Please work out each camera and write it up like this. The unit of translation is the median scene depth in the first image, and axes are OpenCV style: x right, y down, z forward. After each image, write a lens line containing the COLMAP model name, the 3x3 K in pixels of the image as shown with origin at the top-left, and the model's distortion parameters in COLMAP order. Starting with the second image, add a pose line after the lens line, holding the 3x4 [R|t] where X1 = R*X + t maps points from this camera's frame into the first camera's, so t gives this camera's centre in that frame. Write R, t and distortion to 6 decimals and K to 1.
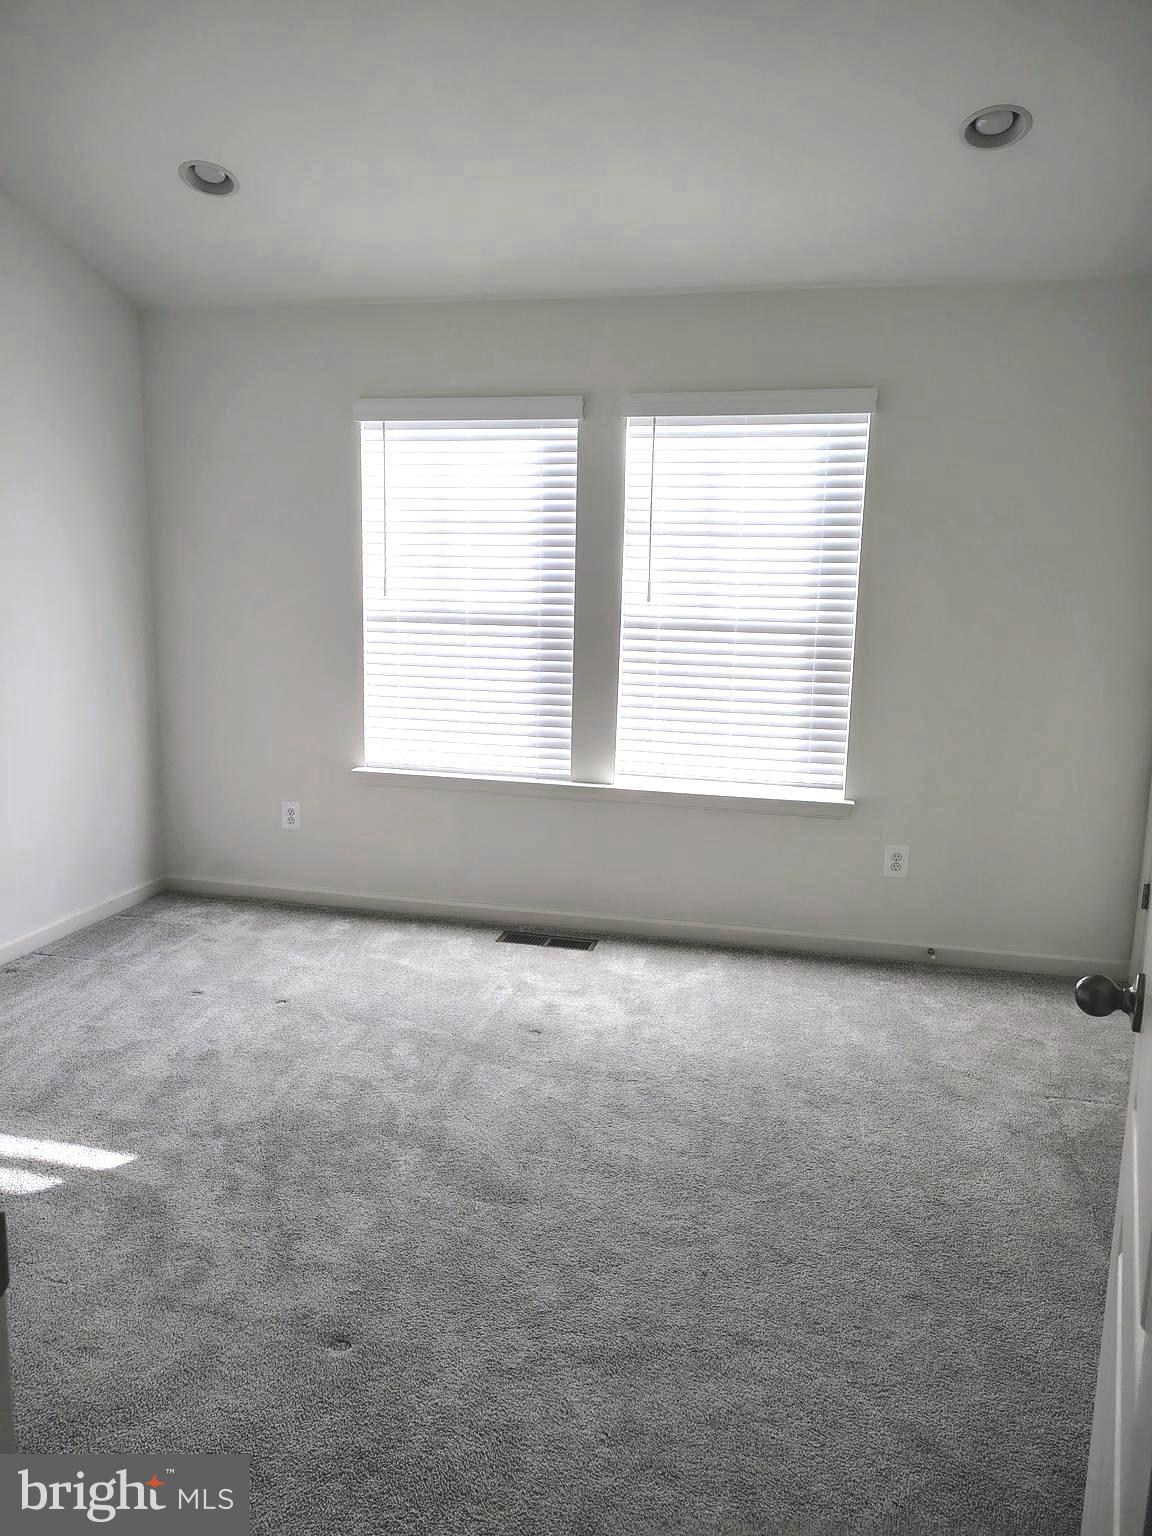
lens RADIAL K [[1052.1, 0, 579.1], [0, 1052.1, 770.3], [0, 0, 1]] dist [0.027945, -0.013200]
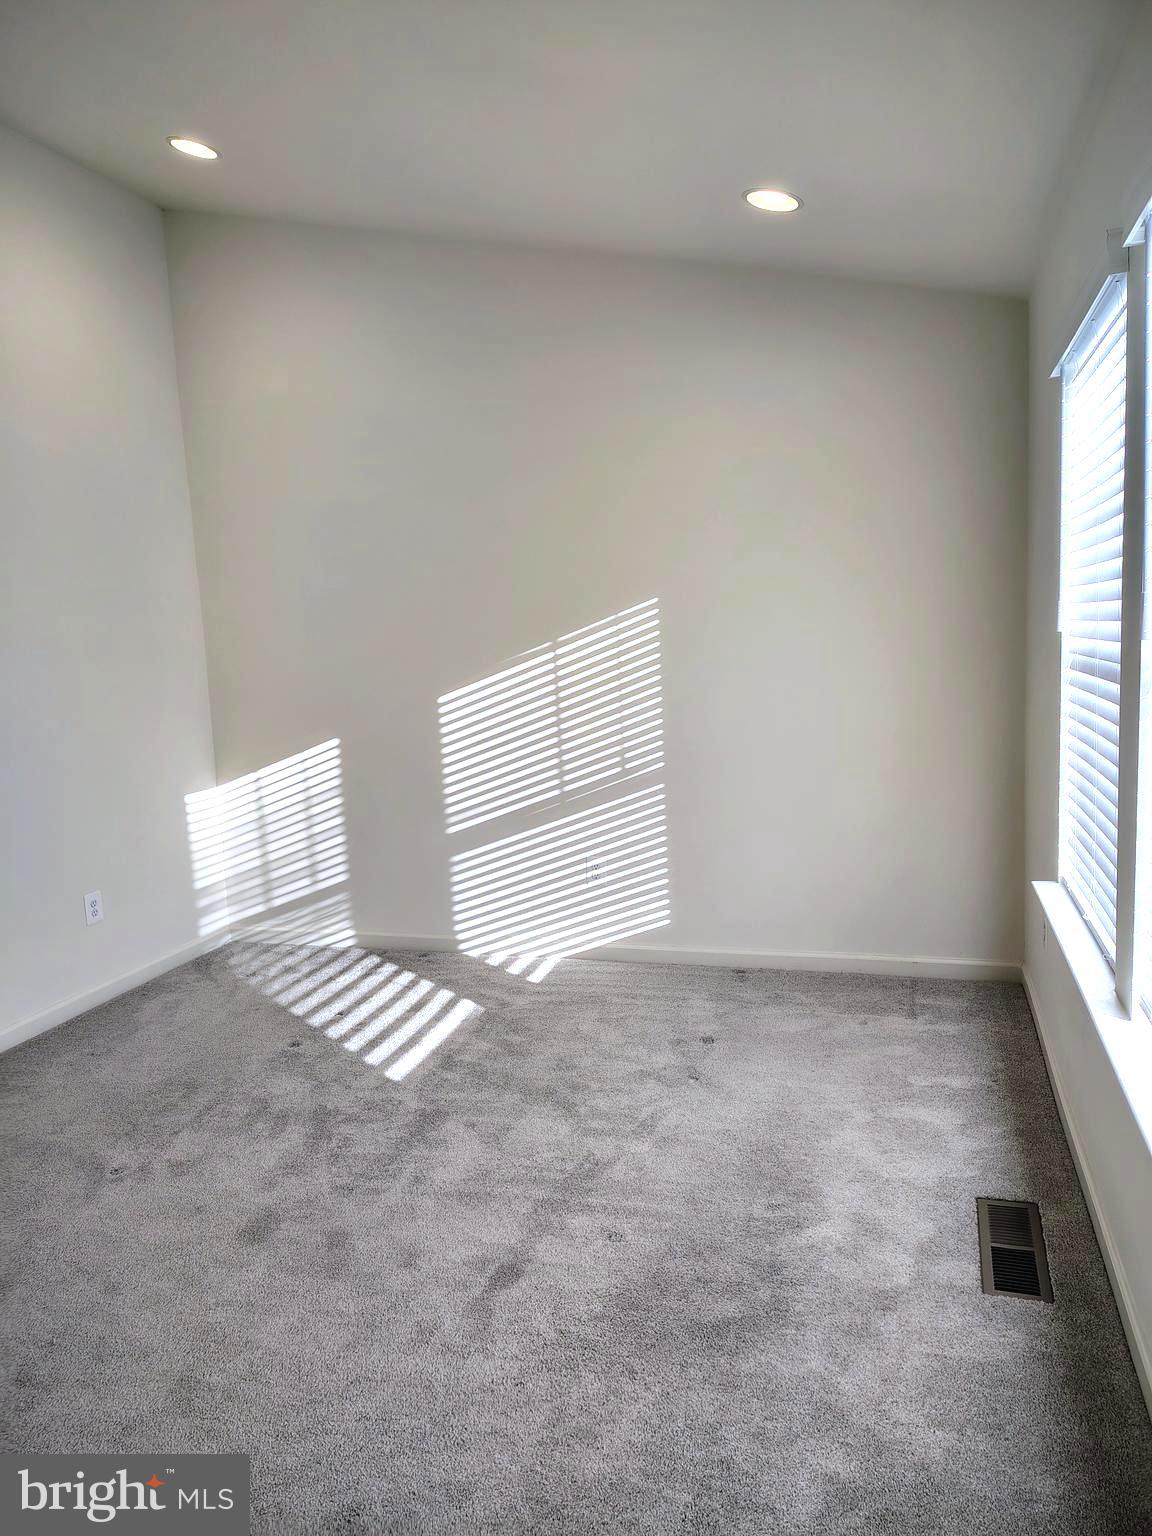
lens RADIAL K [[1052.1, 0, 559.2], [0, 1052.1, 763.5], [0, 0, 1]] dist [0.027945, -0.013200]
pose [[-0.085464, 0.106775, -0.990603, 0.569021], [-0.124252, 0.985337, 0.116927, -0.137200], [0.988563, 0.133077, -0.070944, 0.839522]]
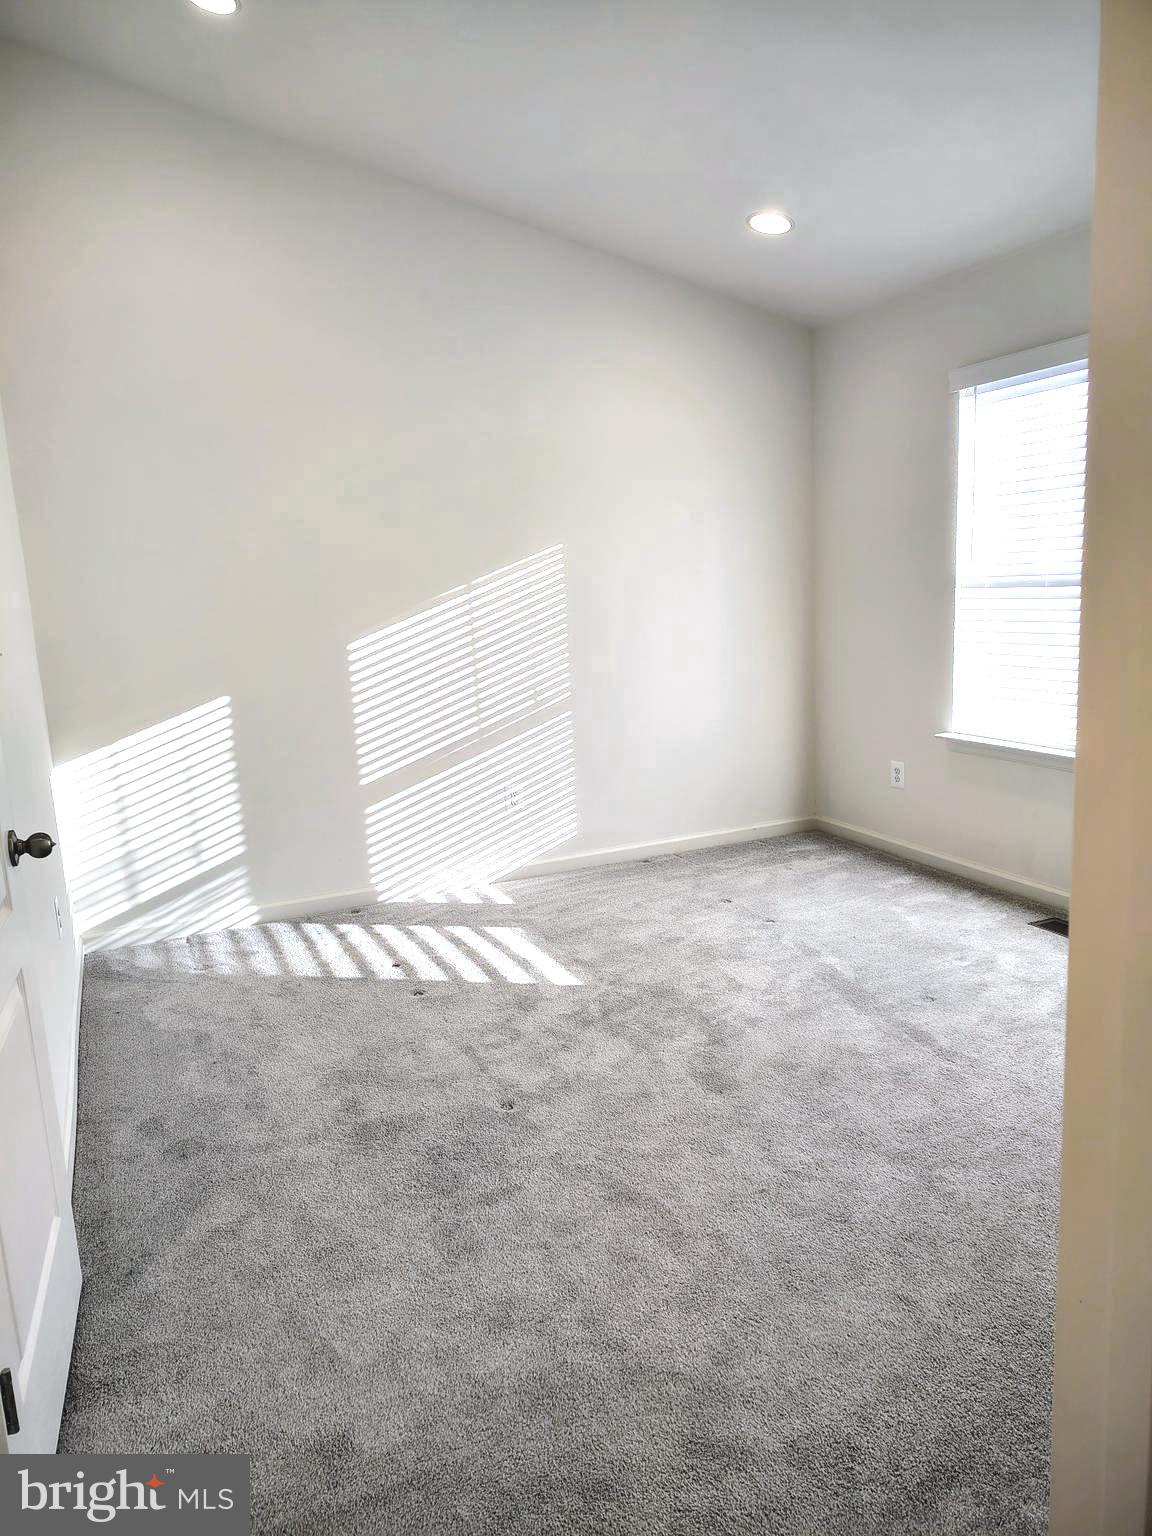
lens RADIAL K [[1052.1, 0, 554.6], [0, 1052.1, 780.2], [0, 0, 1]] dist [0.027945, -0.013200]
pose [[0.585208, 0.100823, -0.804591, 0.464151], [-0.072496, 0.994772, 0.071926, -0.003475], [0.807636, 0.016237, 0.589458, 0.101732]]
